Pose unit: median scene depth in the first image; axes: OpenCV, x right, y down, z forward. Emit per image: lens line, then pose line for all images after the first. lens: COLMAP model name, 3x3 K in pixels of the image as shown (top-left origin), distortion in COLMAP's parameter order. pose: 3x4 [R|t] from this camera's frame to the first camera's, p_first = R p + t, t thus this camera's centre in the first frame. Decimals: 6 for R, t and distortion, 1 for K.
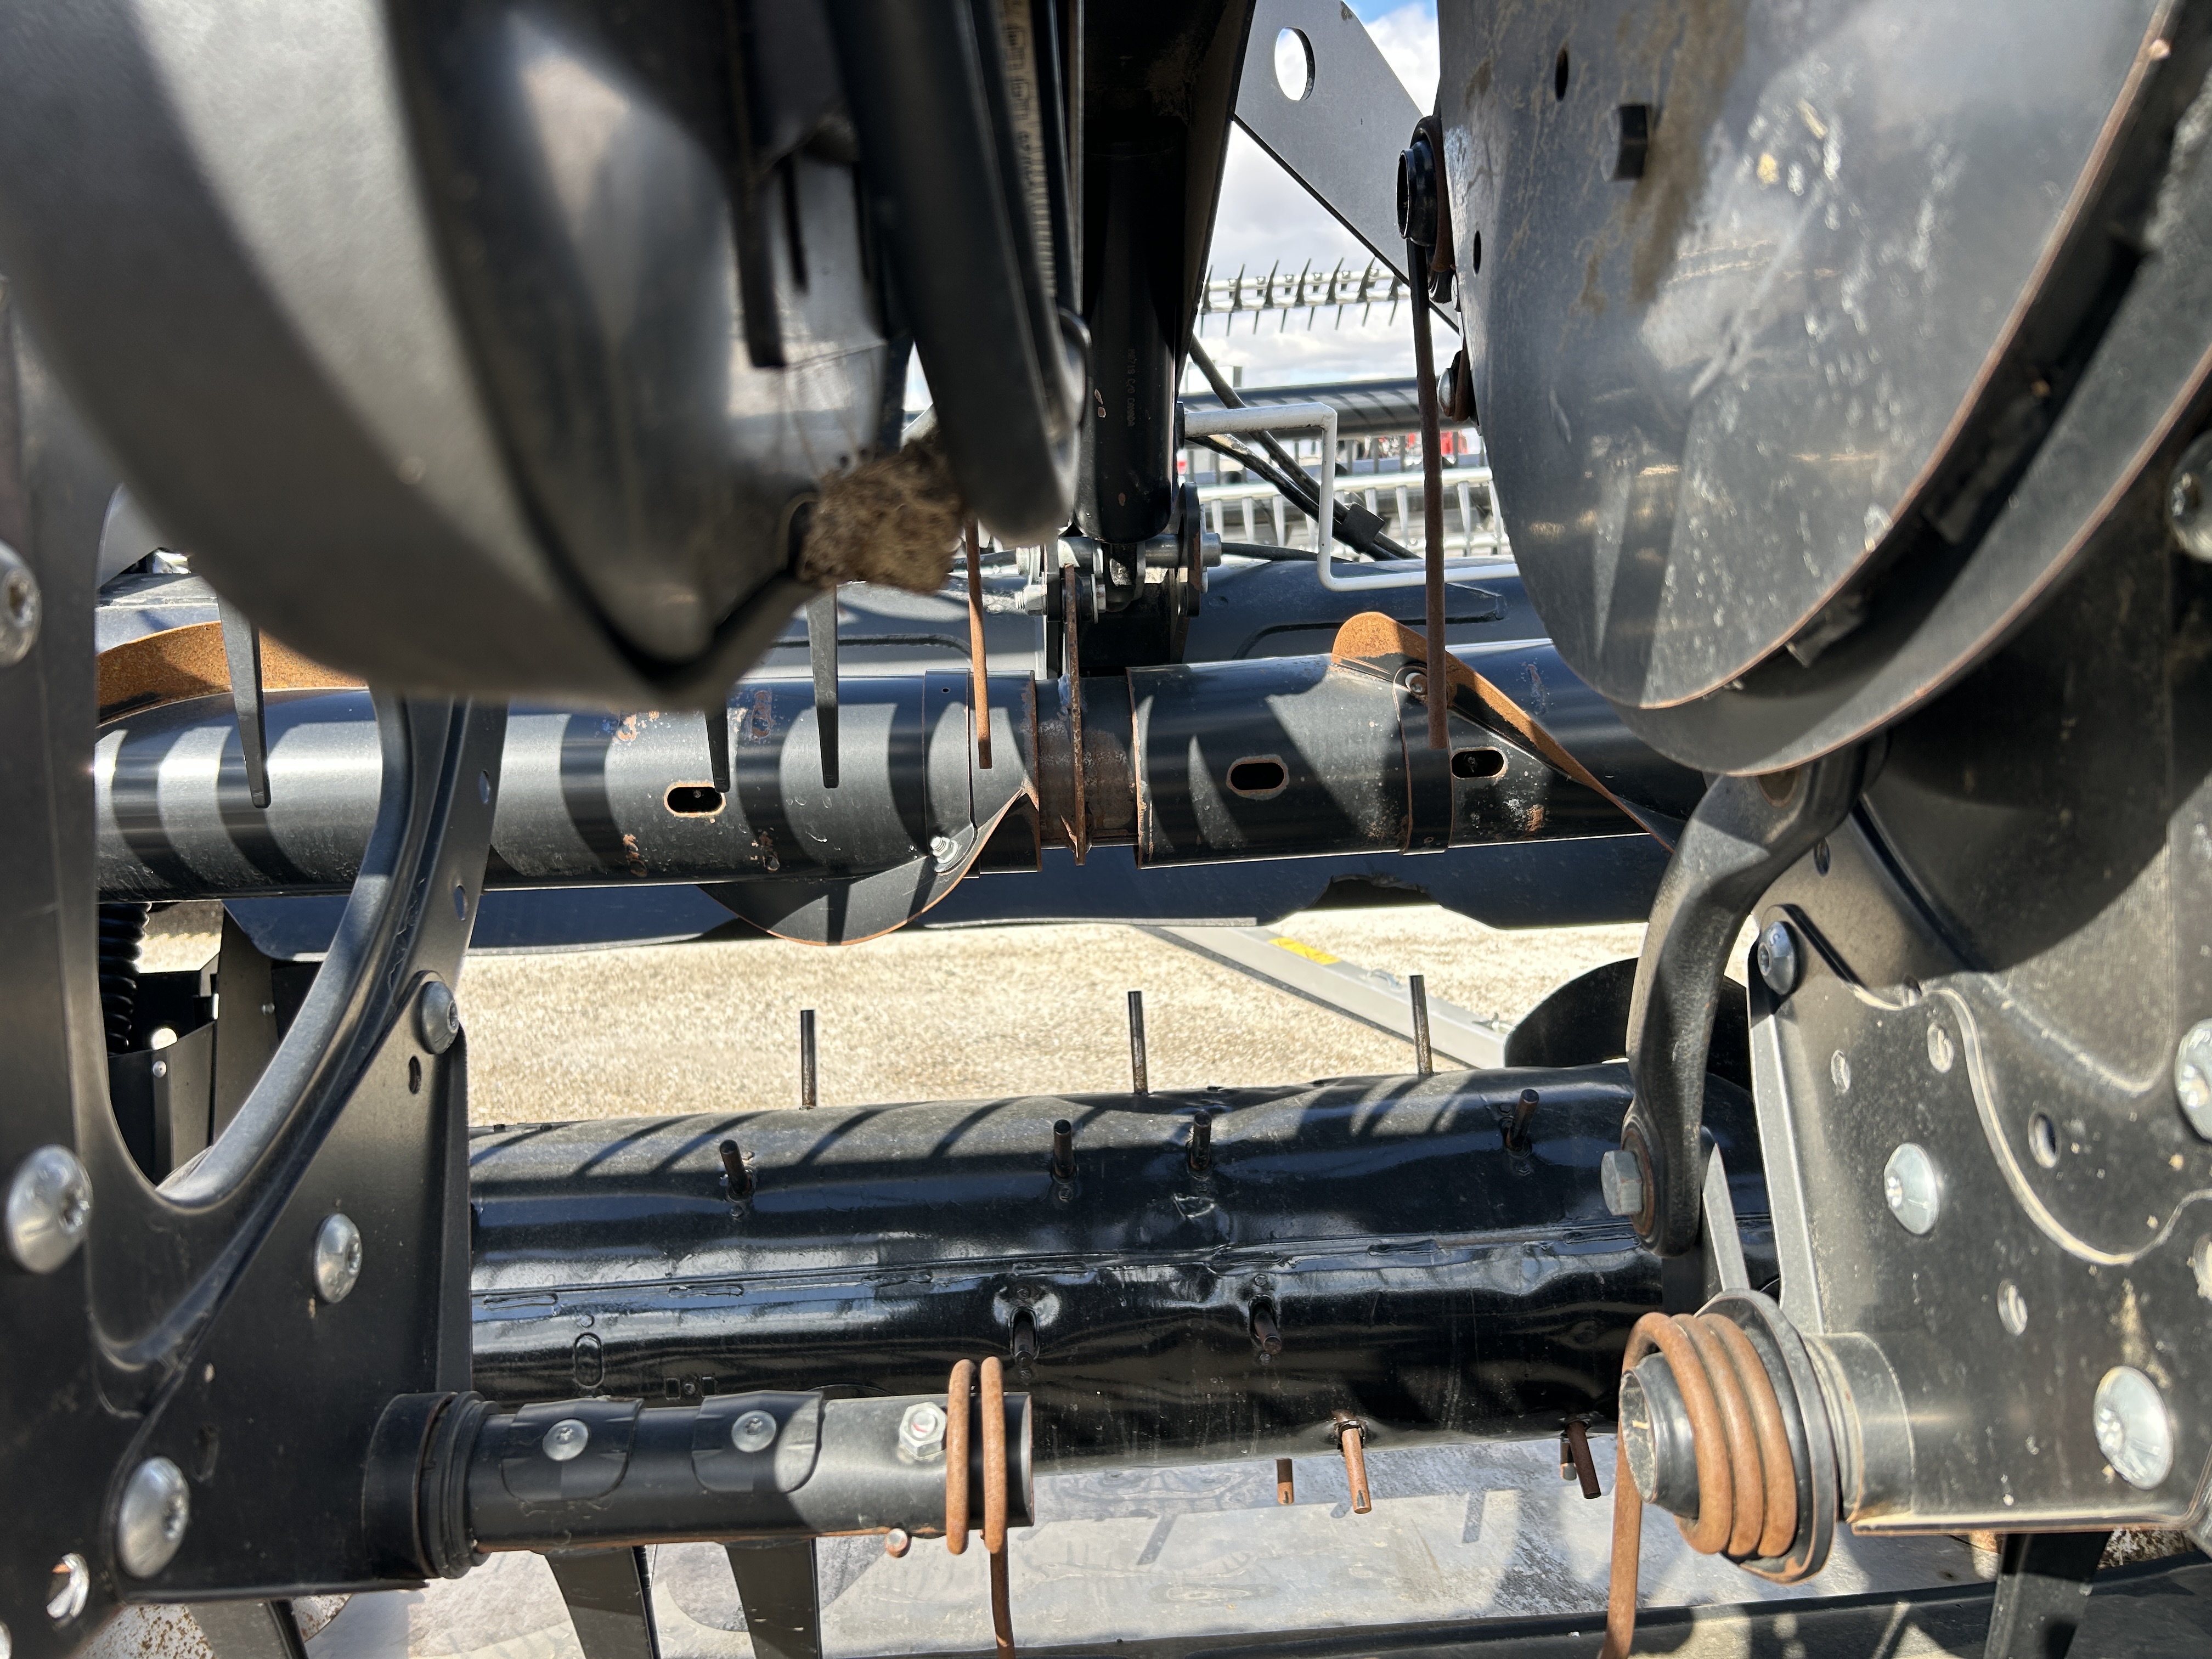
lens RADIAL K [[1669.6, 0, 1106.7], [0, 1669.6, 794.4], [0, 0, 1]] dist [0.061296, 0.000151]
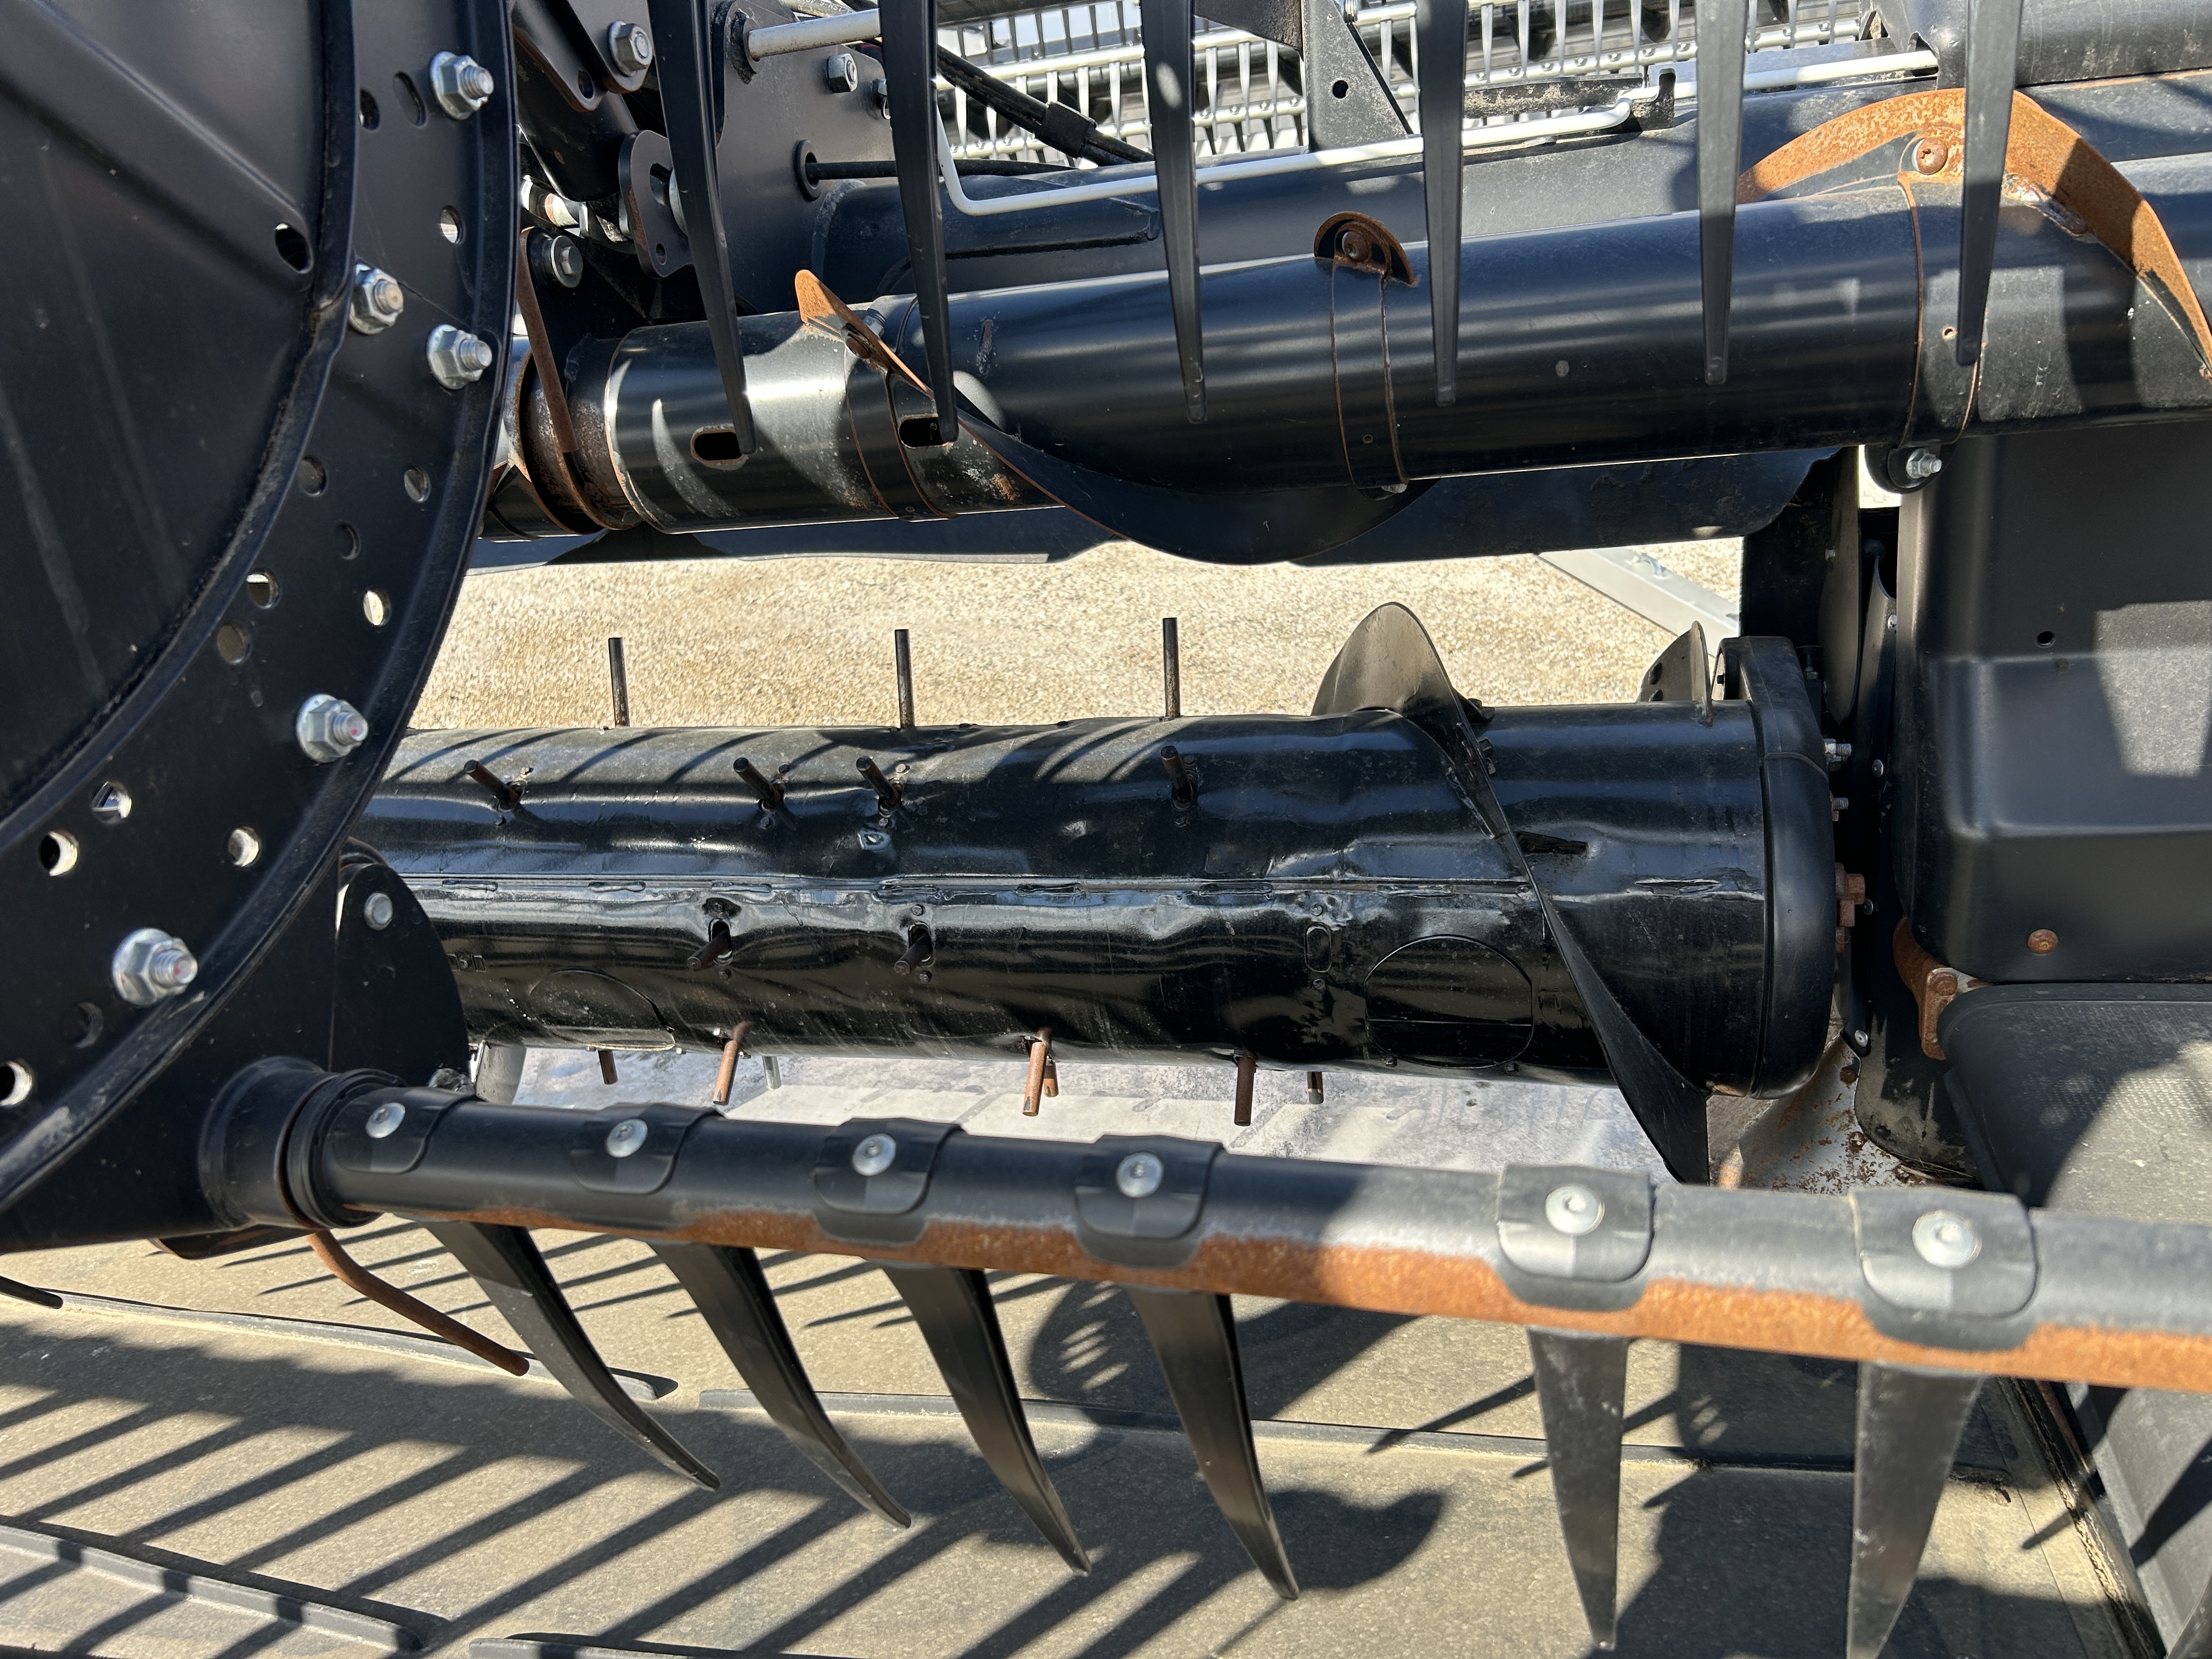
lens RADIAL K [[1681.9, 0, 1107.7], [0, 1681.9, 838.5], [0, 0, 1]] dist [0.046607, -0.053798]
pose [[0.962917, 0.056211, -0.263878, 0.424660], [0.020798, 0.959679, 0.280327, -0.045982], [0.268995, -0.275420, 0.922922, 0.045601]]
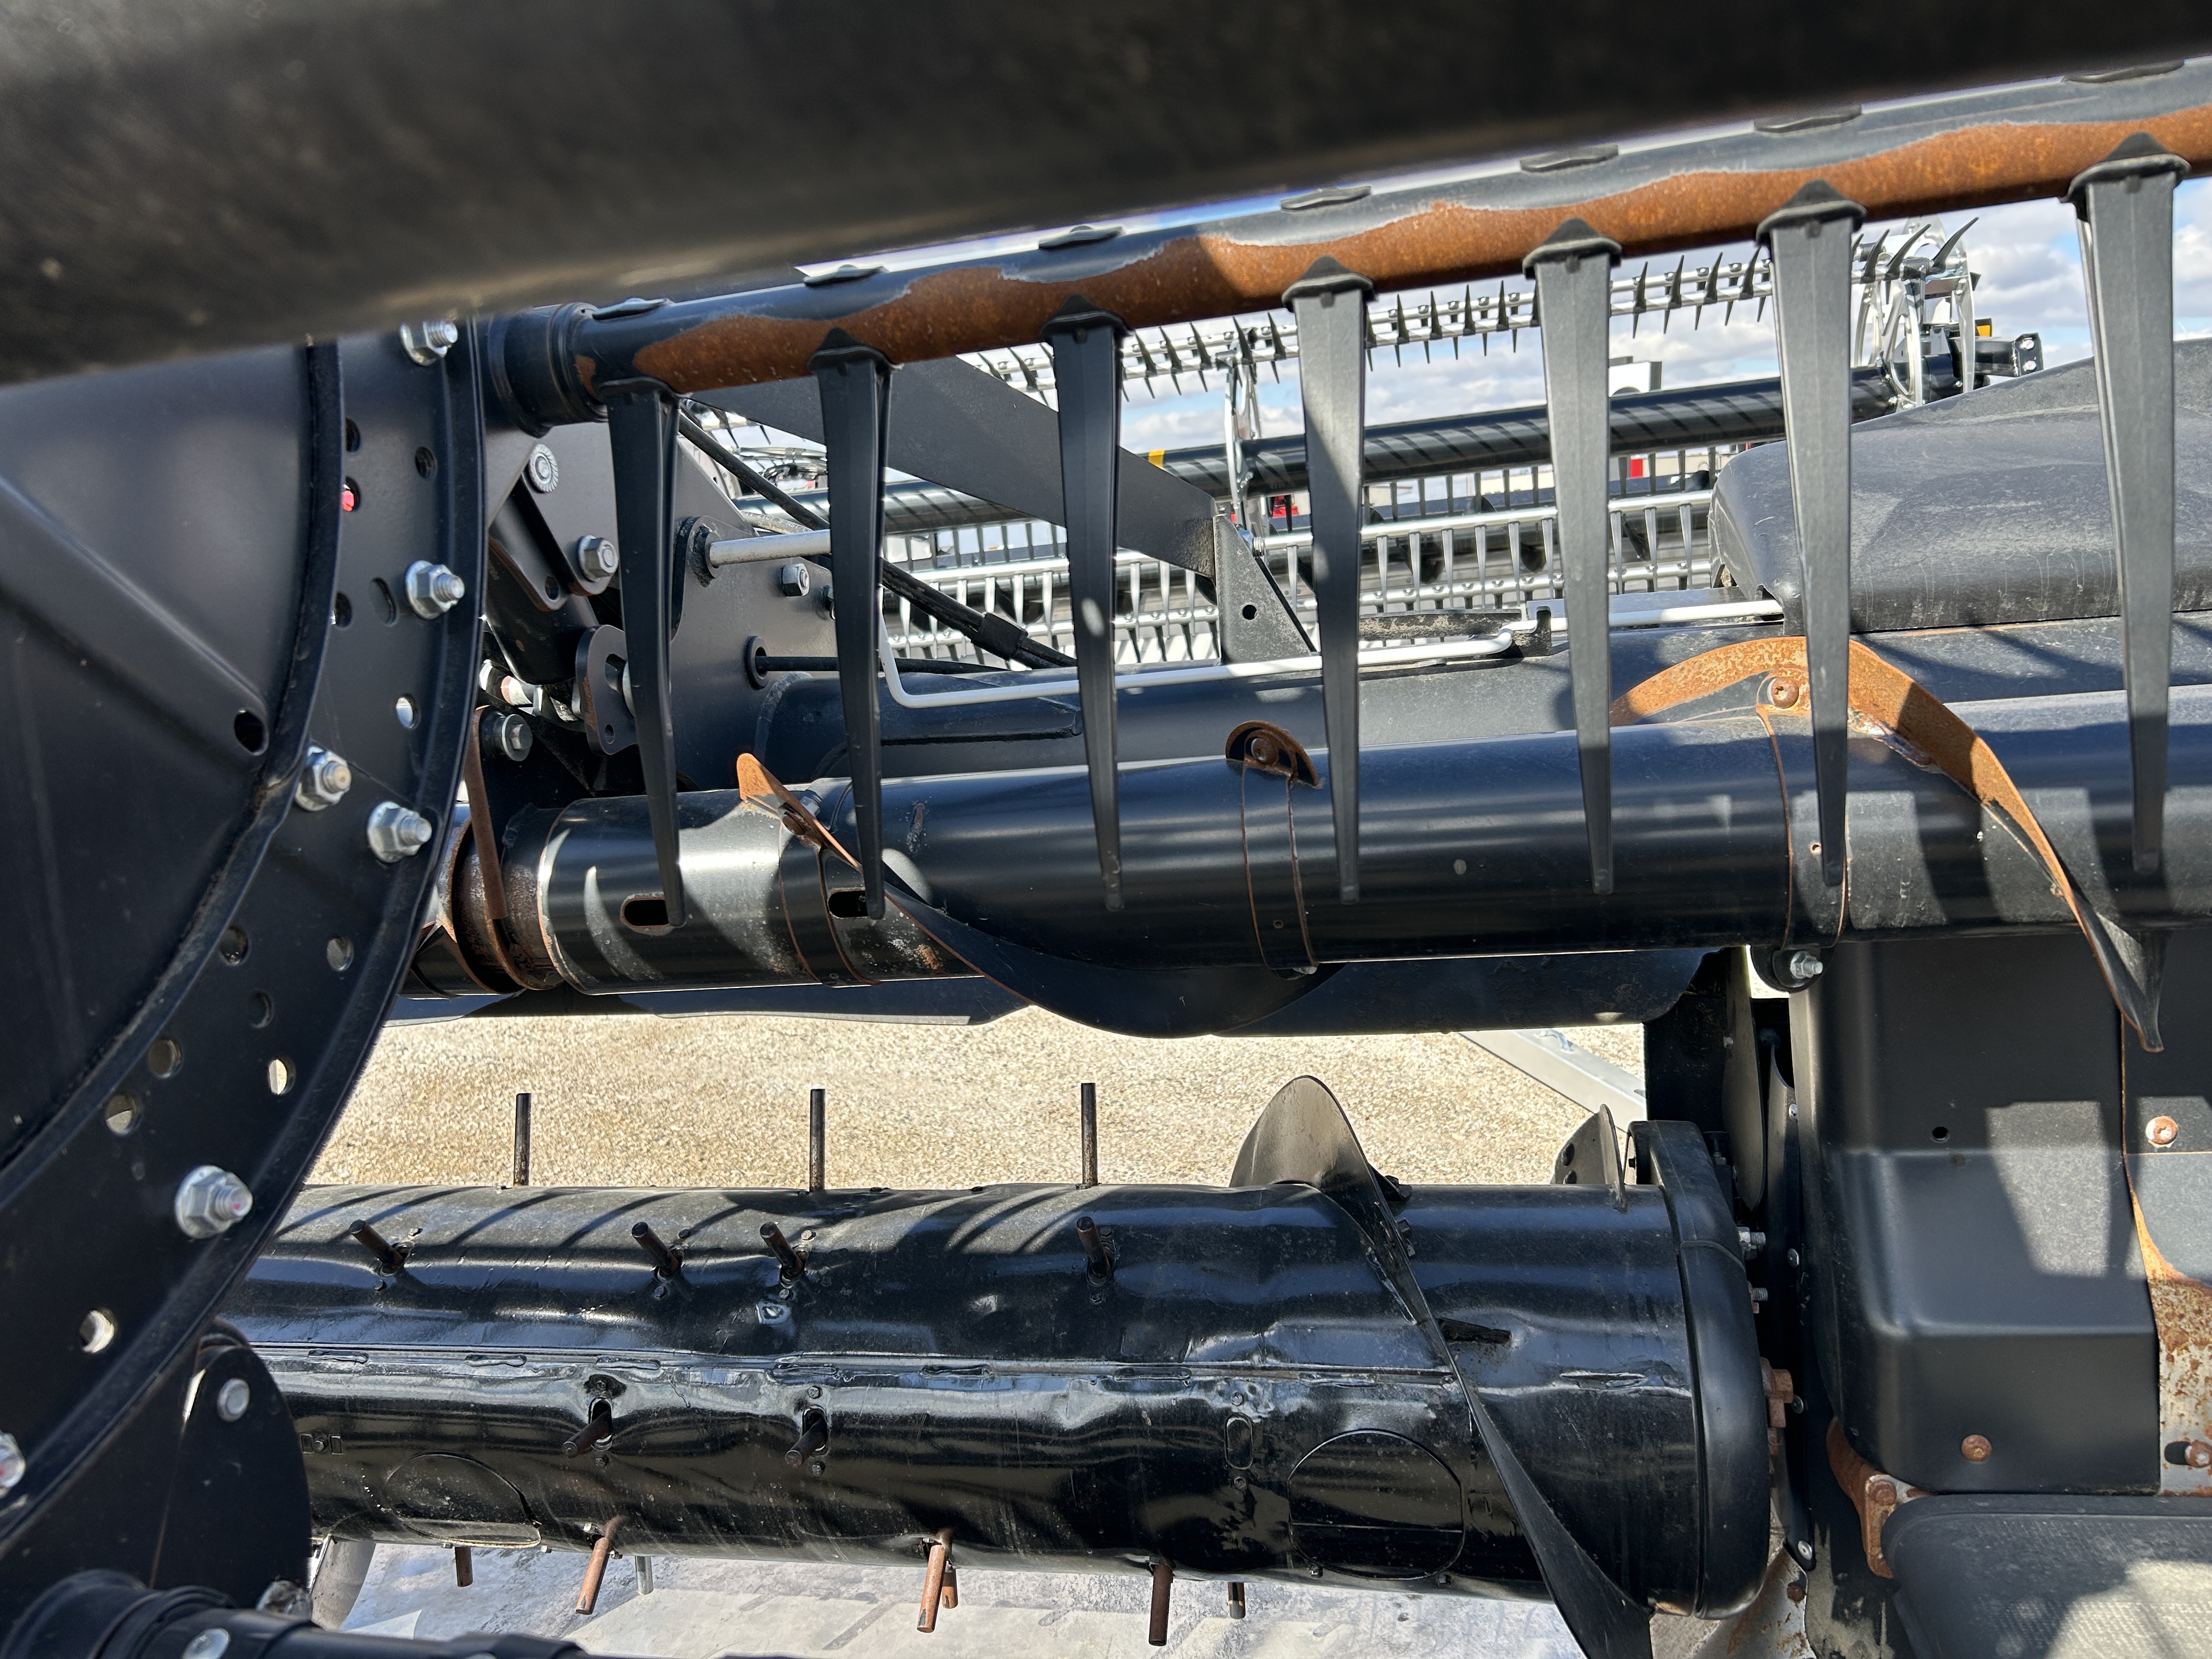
lens RADIAL K [[1678.0, 0, 1109.0], [0, 1678.0, 836.5], [0, 0, 1]] dist [0.048360, -0.049000]
pose [[0.974071, 0.009451, -0.226047, 0.425852], [-0.006333, 0.999875, 0.014515, -0.052783], [0.226156, -0.012708, 0.974008, 0.044462]]
